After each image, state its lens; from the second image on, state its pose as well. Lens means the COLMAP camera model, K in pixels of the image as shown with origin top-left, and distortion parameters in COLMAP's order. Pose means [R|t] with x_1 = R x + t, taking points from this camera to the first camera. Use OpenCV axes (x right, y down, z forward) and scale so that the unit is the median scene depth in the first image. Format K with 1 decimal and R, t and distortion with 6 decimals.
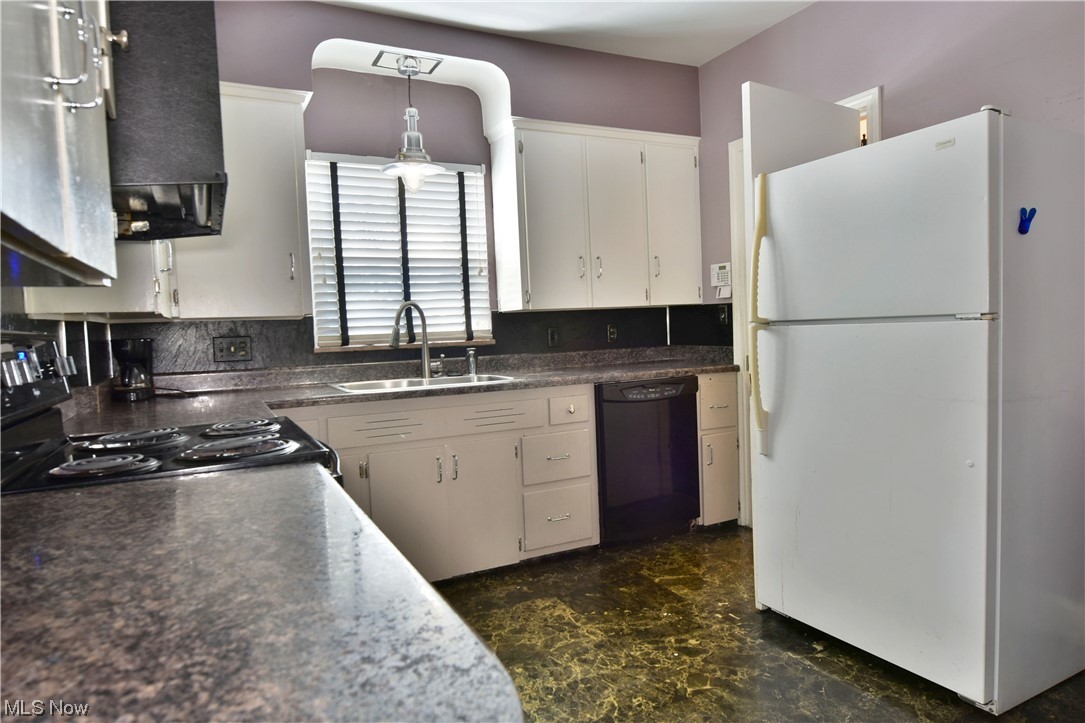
lens RADIAL K [[662.8, 0, 538.0], [0, 662.8, 363.5], [0, 0, 1]] dist [-0.010051, -0.005575]
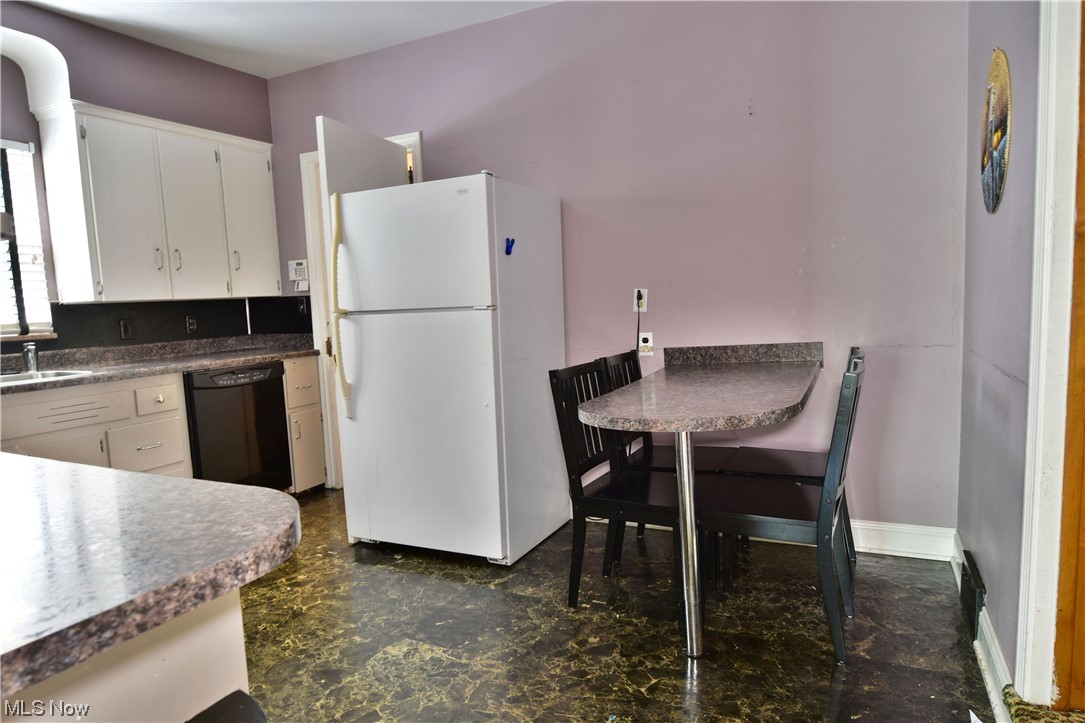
lens RADIAL K [[662.8, 0, 543.2], [0, 662.8, 363.3], [0, 0, 1]] dist [-0.010051, -0.005575]
pose [[0.798059, -0.052654, 0.600274, -0.095191], [0.043221, 0.998611, 0.030133, 0.010173], [-0.601027, 0.001897, 0.799226, -0.189288]]
